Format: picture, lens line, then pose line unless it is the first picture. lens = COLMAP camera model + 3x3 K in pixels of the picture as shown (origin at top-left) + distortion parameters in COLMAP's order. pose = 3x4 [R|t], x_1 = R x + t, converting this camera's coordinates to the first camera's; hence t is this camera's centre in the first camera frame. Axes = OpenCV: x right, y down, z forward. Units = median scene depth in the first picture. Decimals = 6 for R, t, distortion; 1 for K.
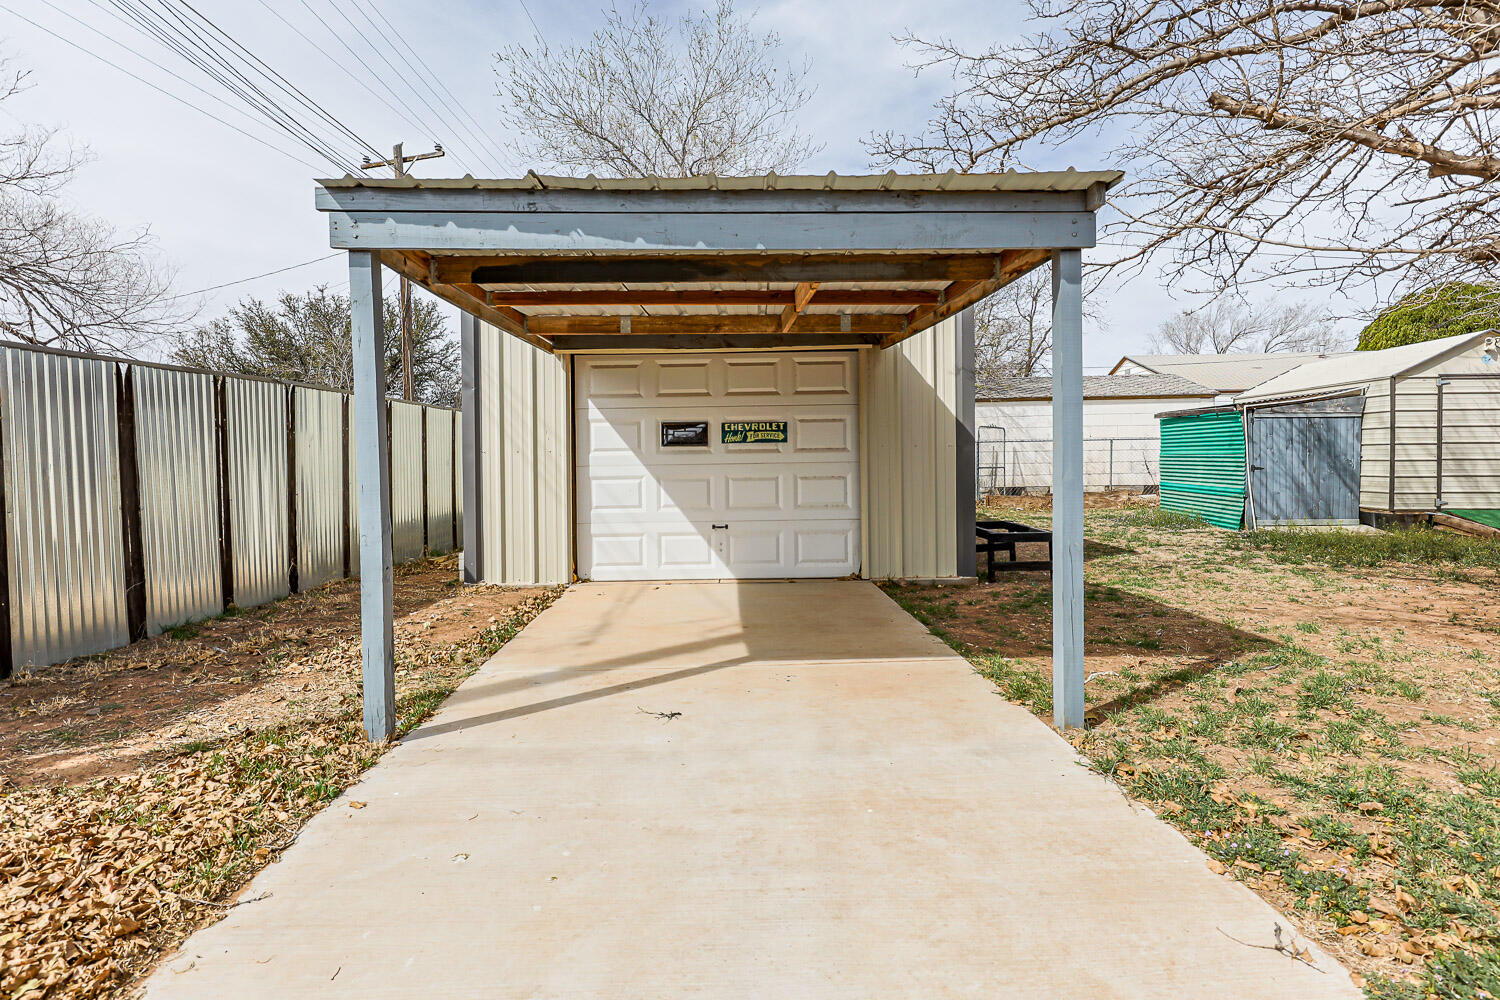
lens RADIAL K [[735.0, 0, 747.5], [0, 735.0, 469.5], [0, 0, 1]] dist [-0.009088, 0.006775]
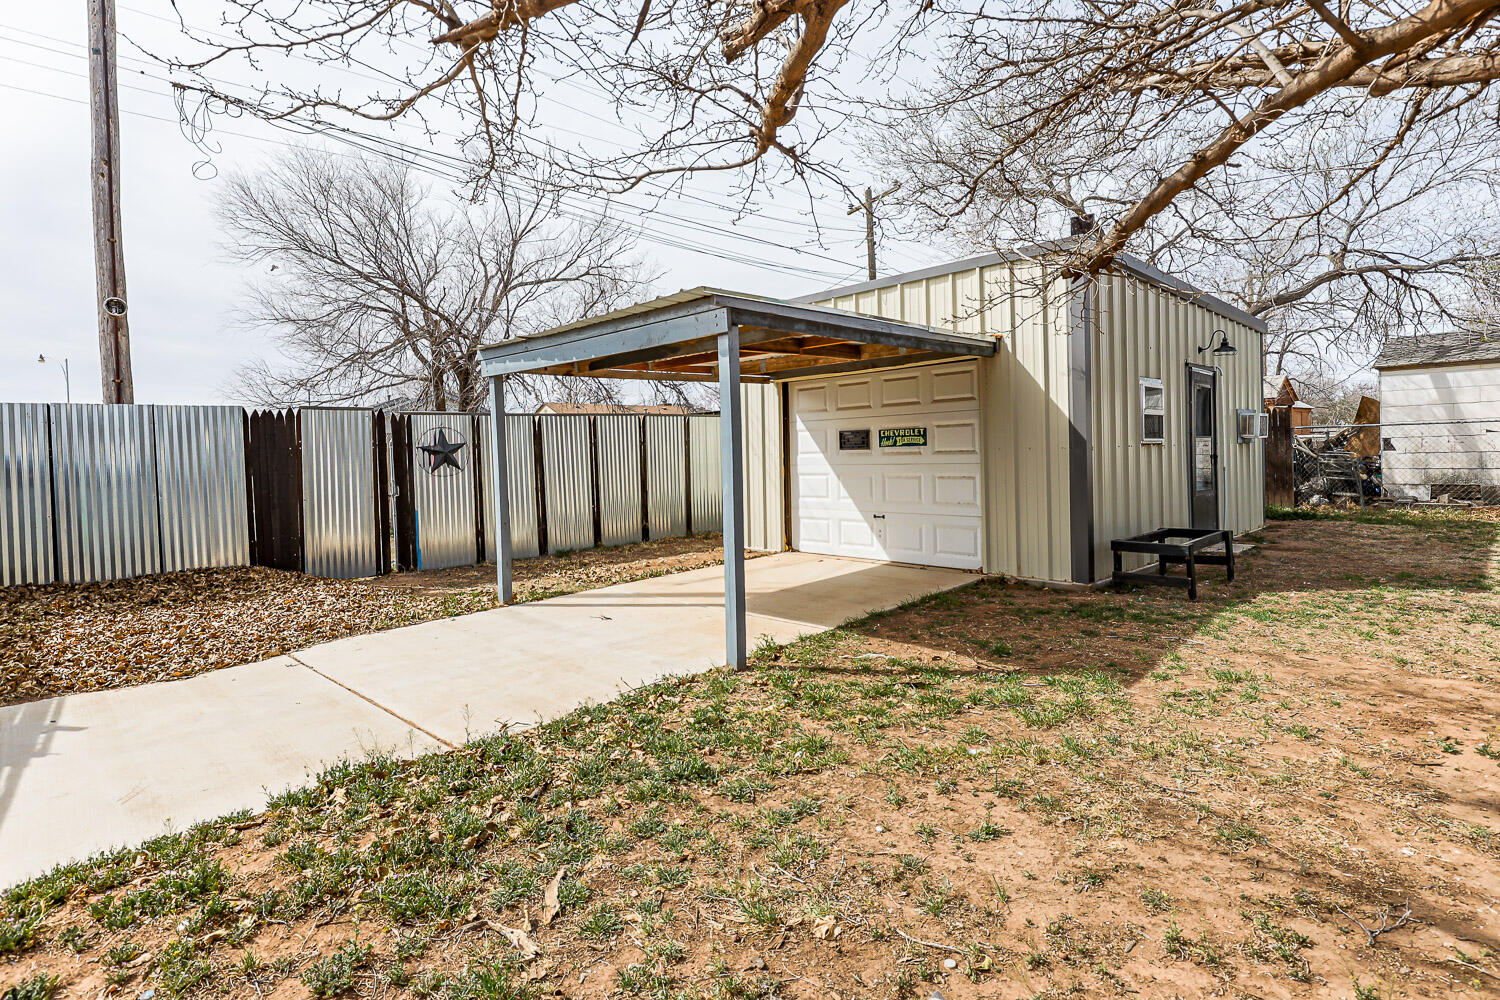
lens RADIAL K [[735.0, 0, 747.9], [0, 735.0, 458.5], [0, 0, 1]] dist [-0.009088, 0.006775]
pose [[0.694740, 0.003916, -0.719250, 0.676679], [0.006761, 0.999905, 0.011974, -0.032601], [0.719229, -0.013181, 0.694648, 0.012487]]
